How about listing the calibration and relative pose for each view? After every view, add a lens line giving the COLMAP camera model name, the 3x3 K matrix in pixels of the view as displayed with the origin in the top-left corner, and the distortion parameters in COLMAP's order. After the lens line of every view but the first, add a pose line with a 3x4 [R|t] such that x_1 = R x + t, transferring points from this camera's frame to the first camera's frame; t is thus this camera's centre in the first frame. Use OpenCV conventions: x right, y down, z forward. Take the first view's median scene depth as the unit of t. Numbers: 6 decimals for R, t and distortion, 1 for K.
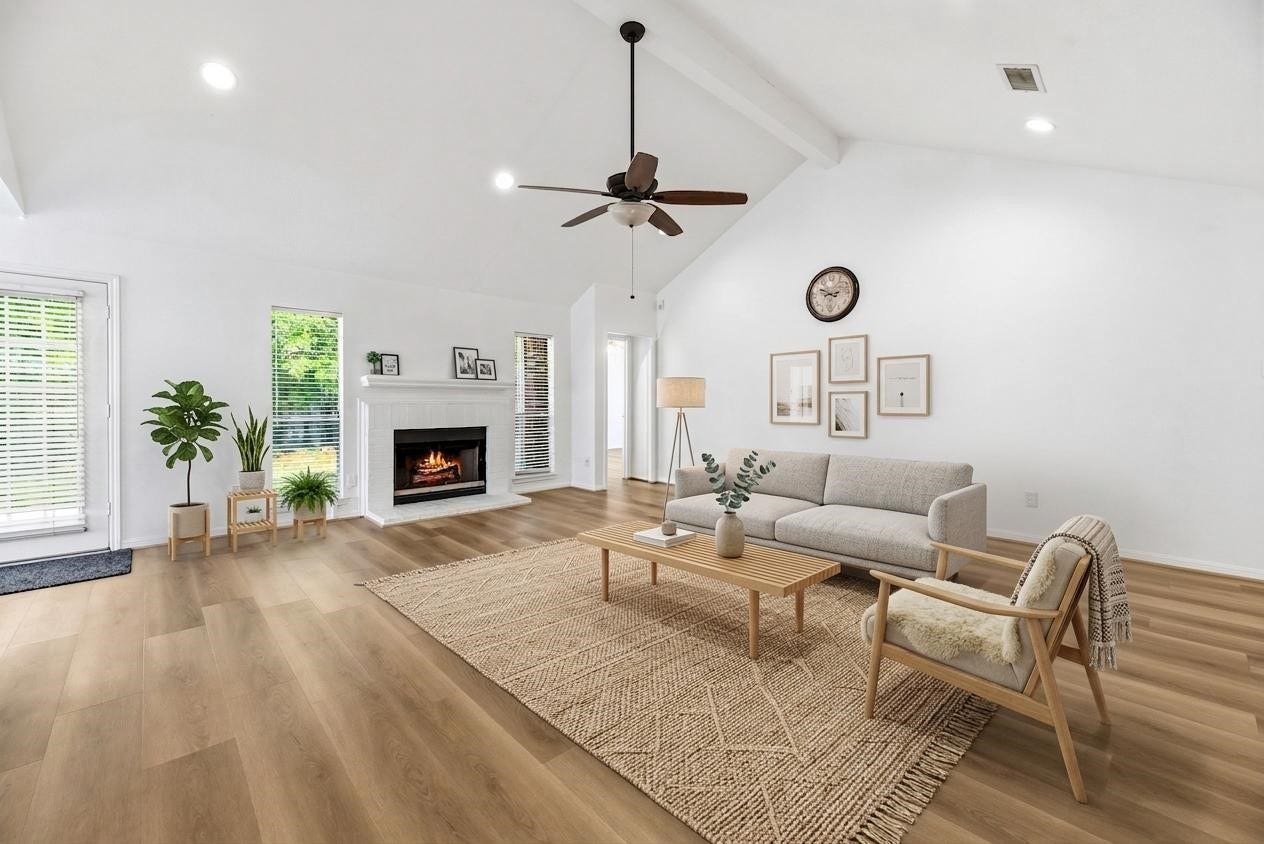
lens RADIAL K [[513.7, 0, 626.1], [0, 513.7, 410.6], [0, 0, 1]] dist [0.000363, -0.000067]
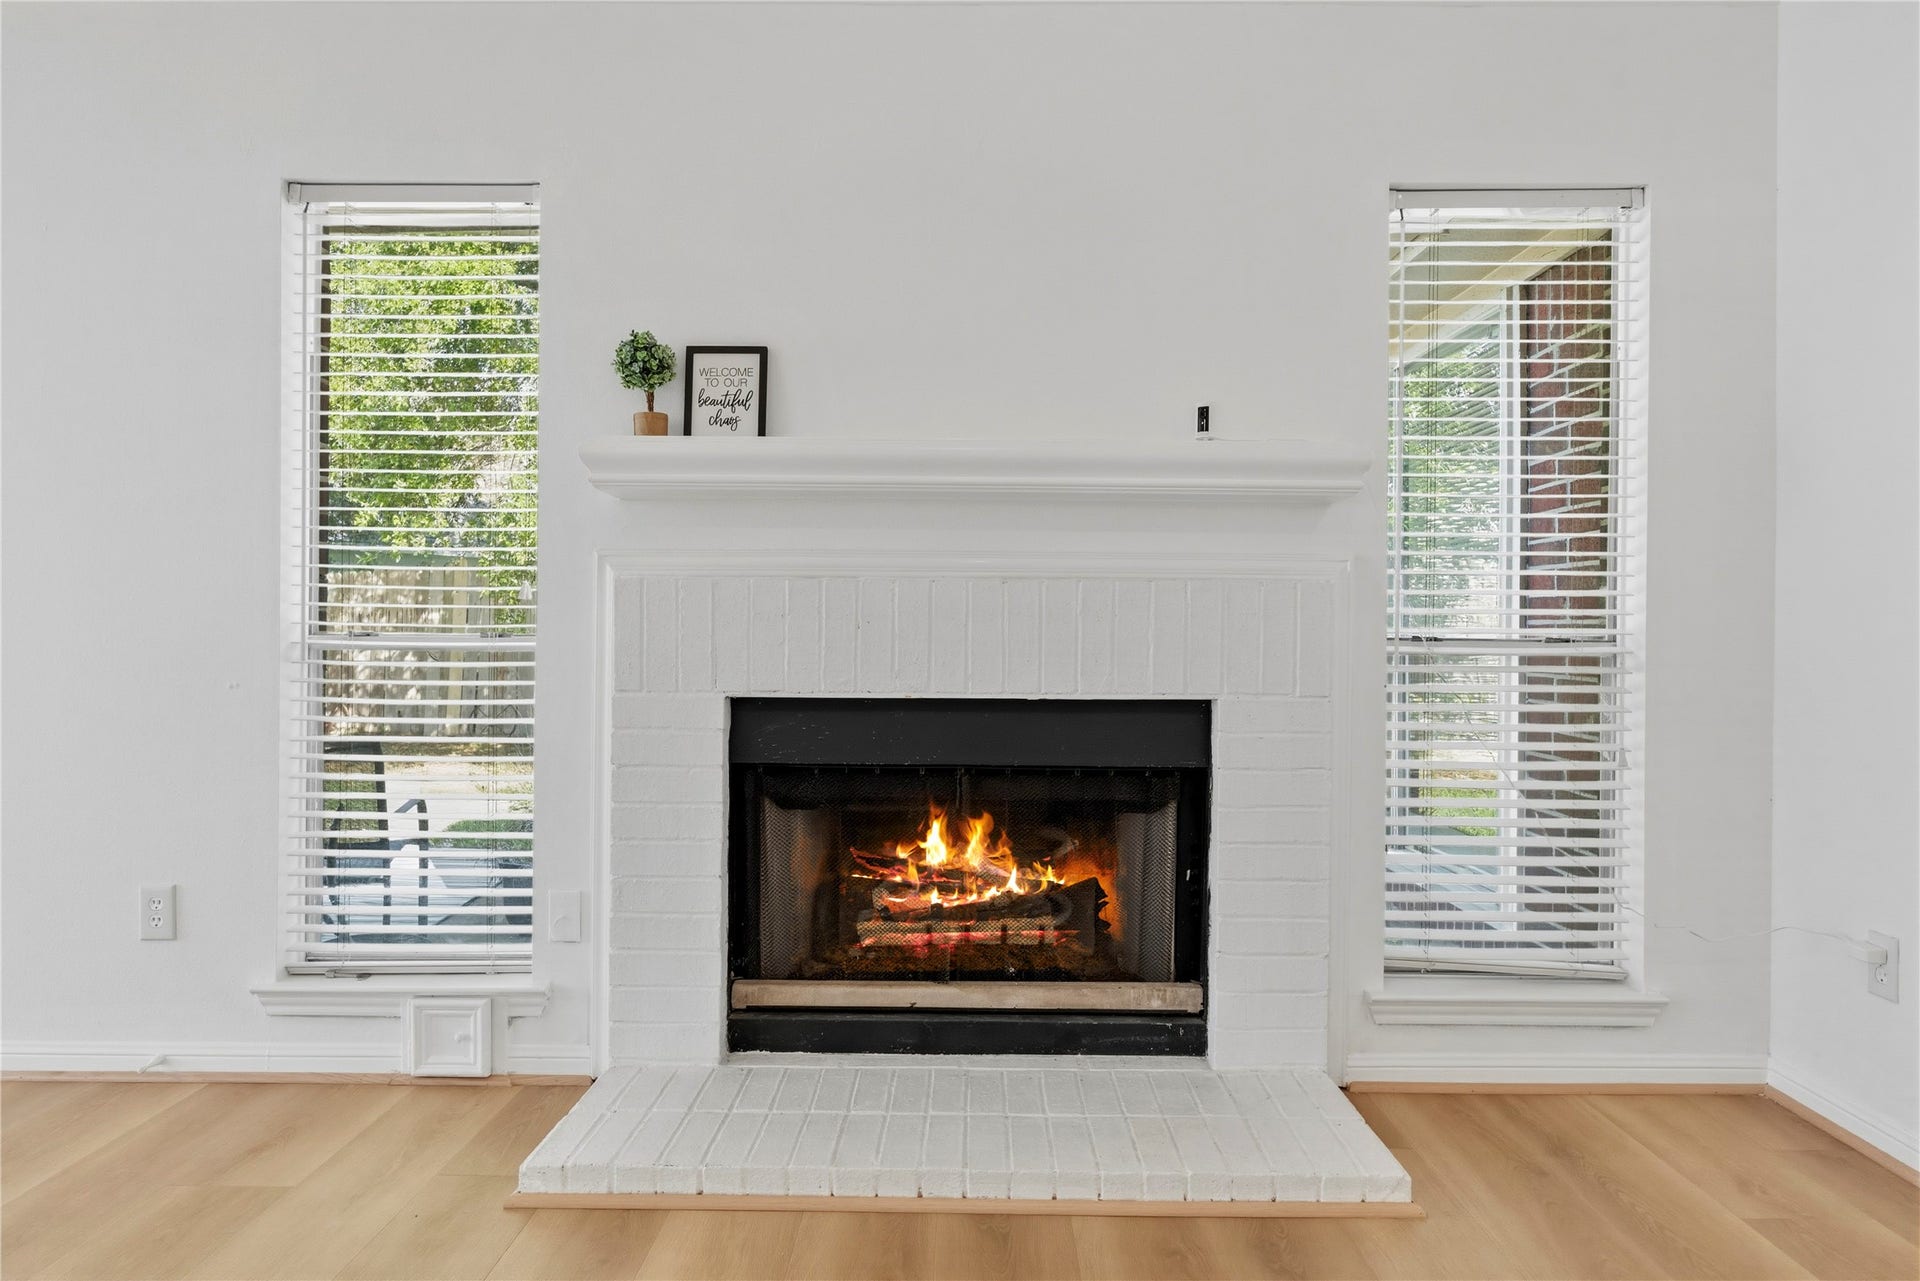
lens RADIAL K [[993.4, 0, 959.1], [0, 993.4, 681.2], [0, 0, 1]] dist [-0.044658, -0.000062]
pose [[0.708103, 0.015358, -0.705942, -0.089651], [-0.016794, 0.999847, 0.004906, 0.024950], [0.705909, 0.008382, 0.708253, 0.712879]]
